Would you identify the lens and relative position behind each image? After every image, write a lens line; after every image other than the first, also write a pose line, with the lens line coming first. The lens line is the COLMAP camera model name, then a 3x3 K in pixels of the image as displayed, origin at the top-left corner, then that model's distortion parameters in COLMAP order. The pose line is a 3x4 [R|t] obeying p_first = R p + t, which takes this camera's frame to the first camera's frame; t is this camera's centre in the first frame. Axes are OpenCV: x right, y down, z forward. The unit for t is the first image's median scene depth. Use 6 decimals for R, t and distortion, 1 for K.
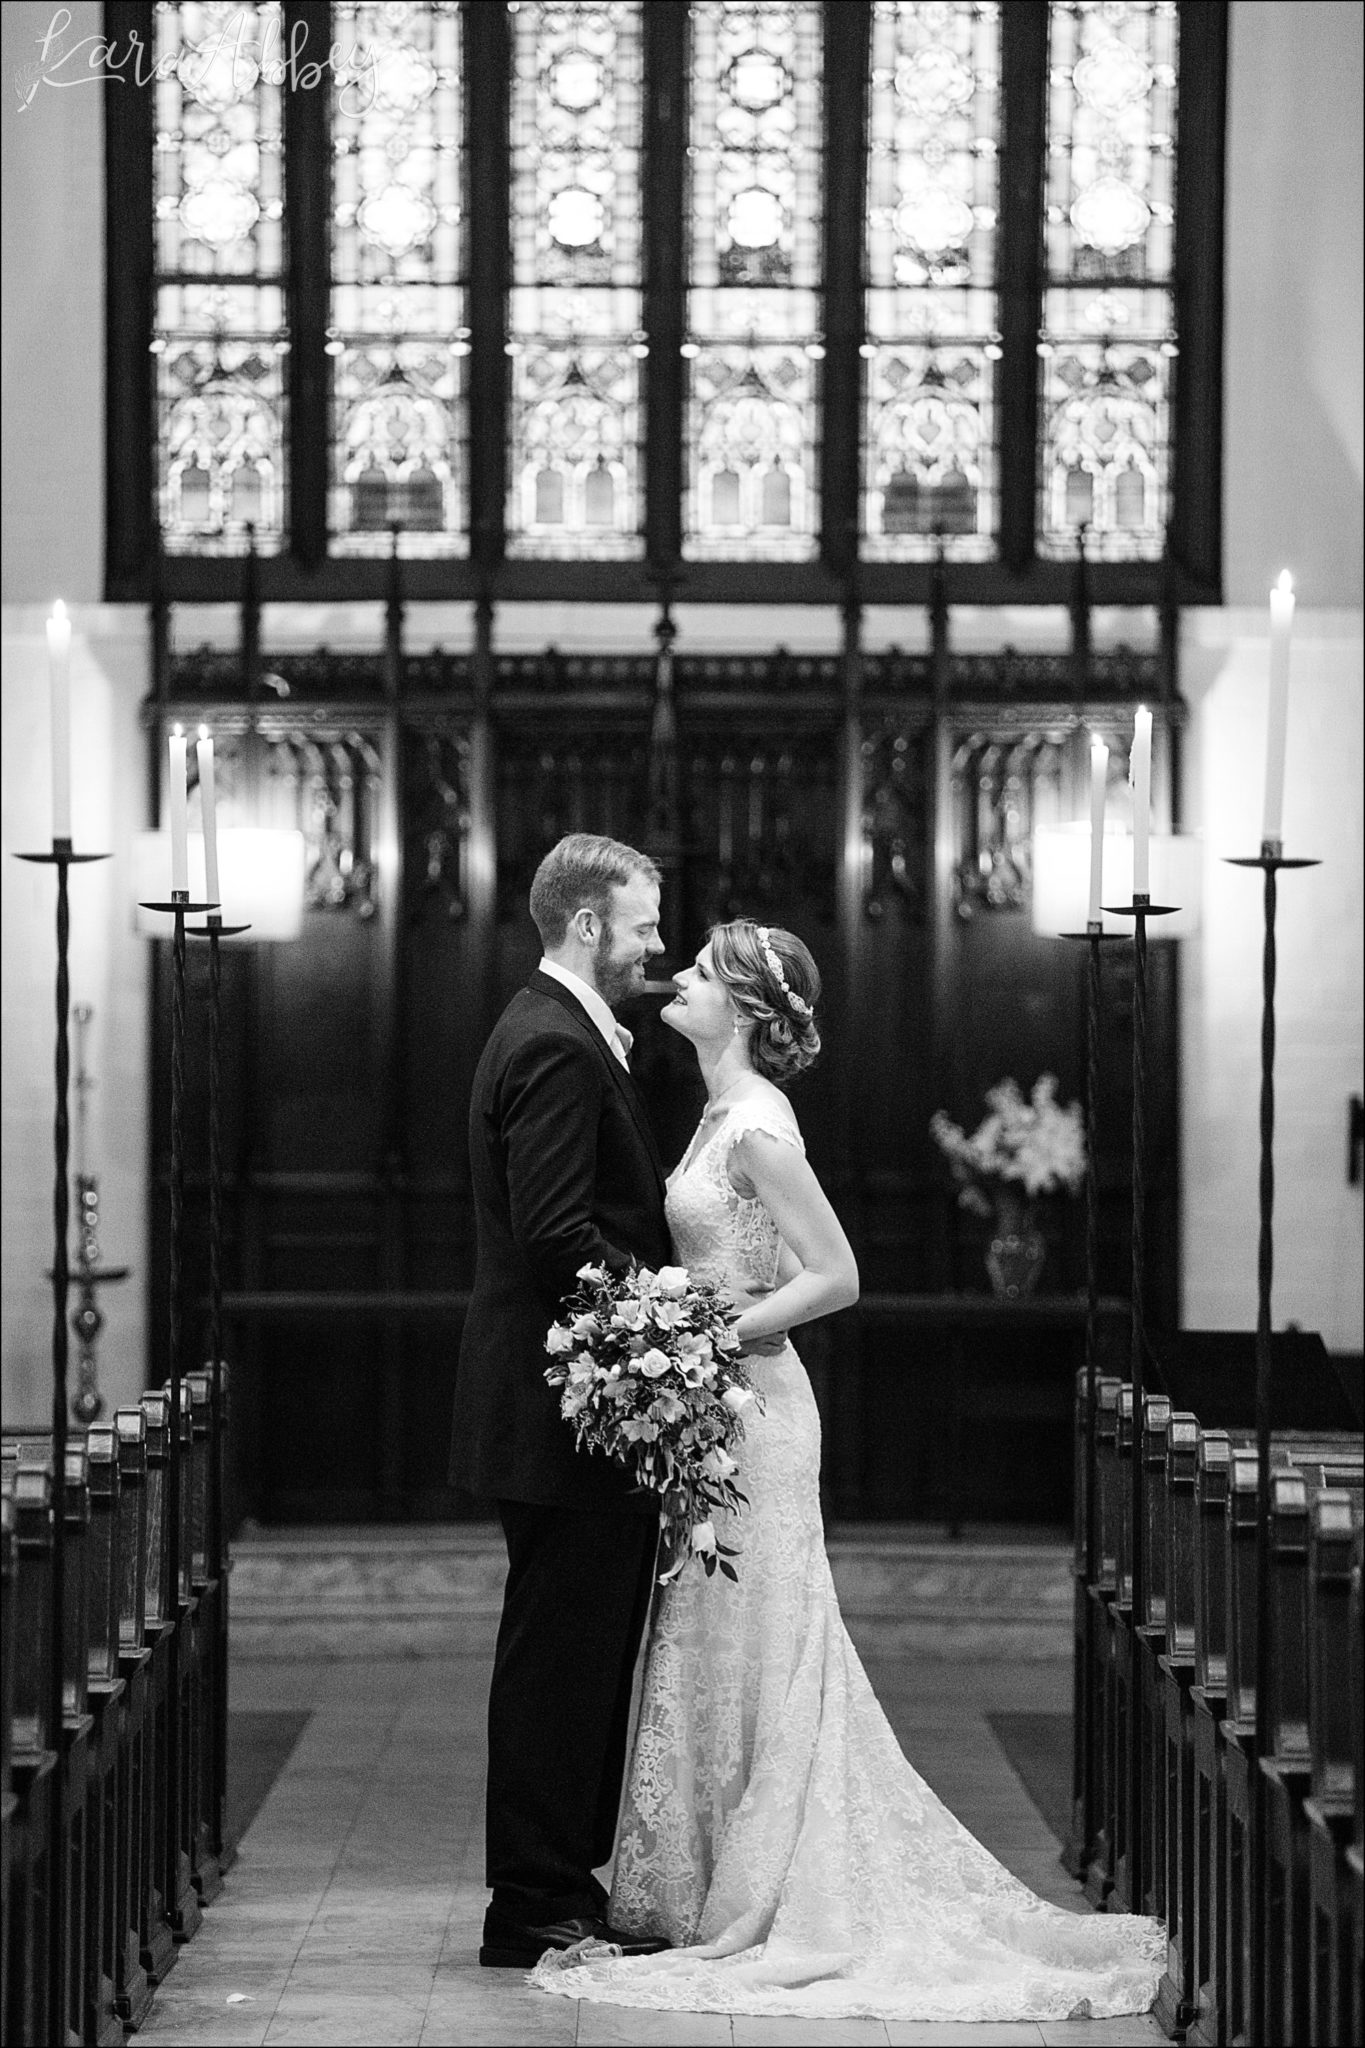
lens RADIAL K [[11834.0, 0, 675.1], [0, 11834.0, 1067.4], [0, 0, 1]] dist [1.503871, -16.774720]
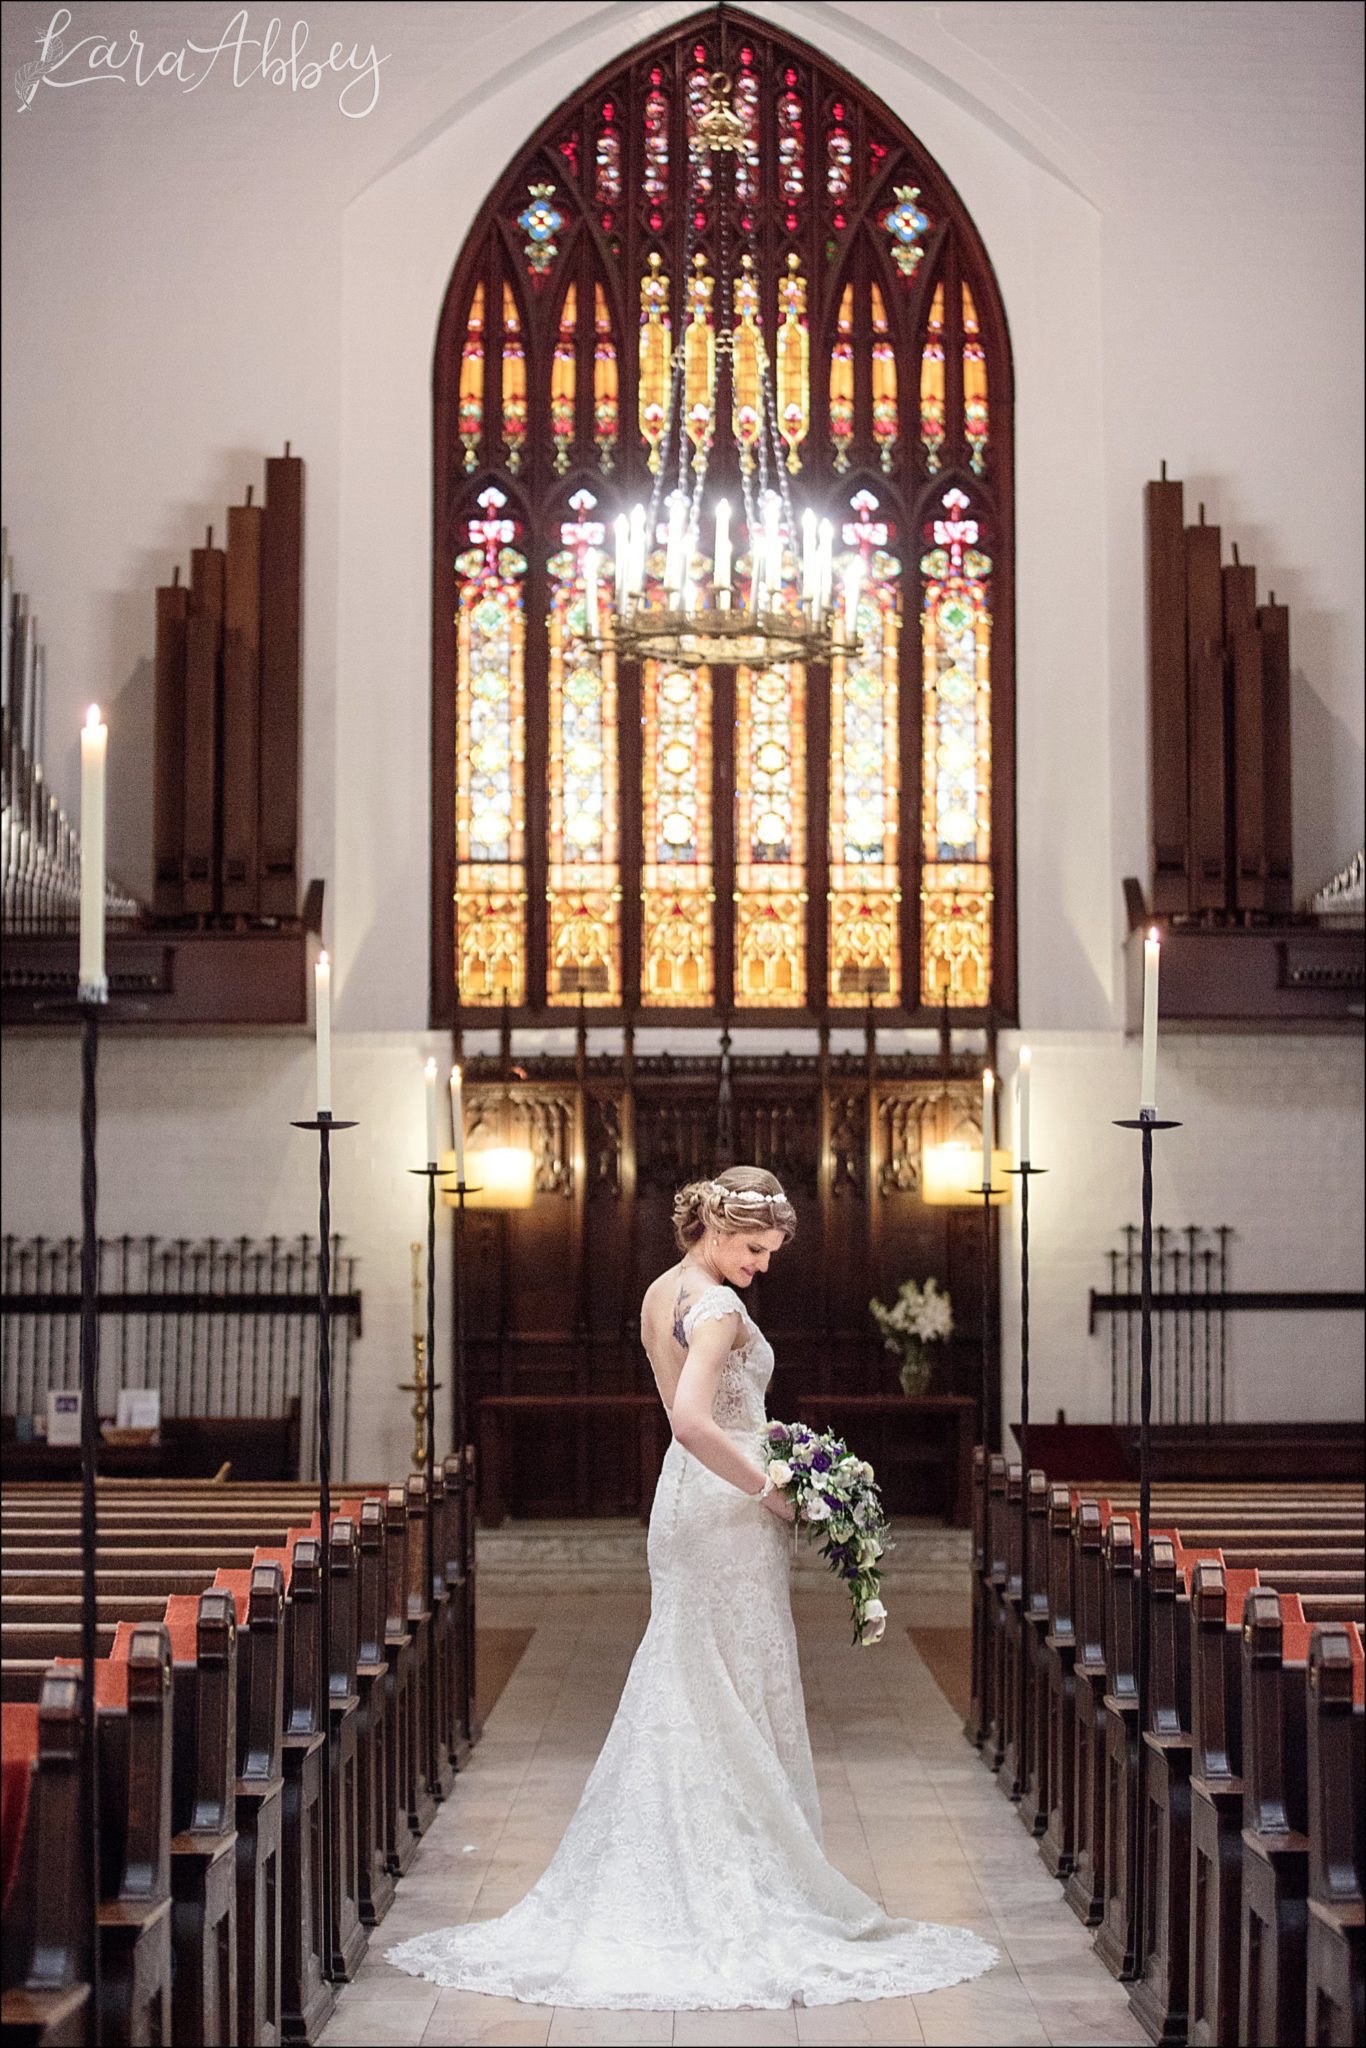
lens RADIAL K [[9123.1, 0, 683.0], [0, 9123.1, 1024.0], [0, 0, 1]] dist [-0.088724, -1.431183]
pose [[0.999958, -0.005836, -0.007077, 0.002721], [0.005653, 0.999657, -0.025556, -0.002846], [0.007223, 0.025515, 0.999648, -0.448982]]
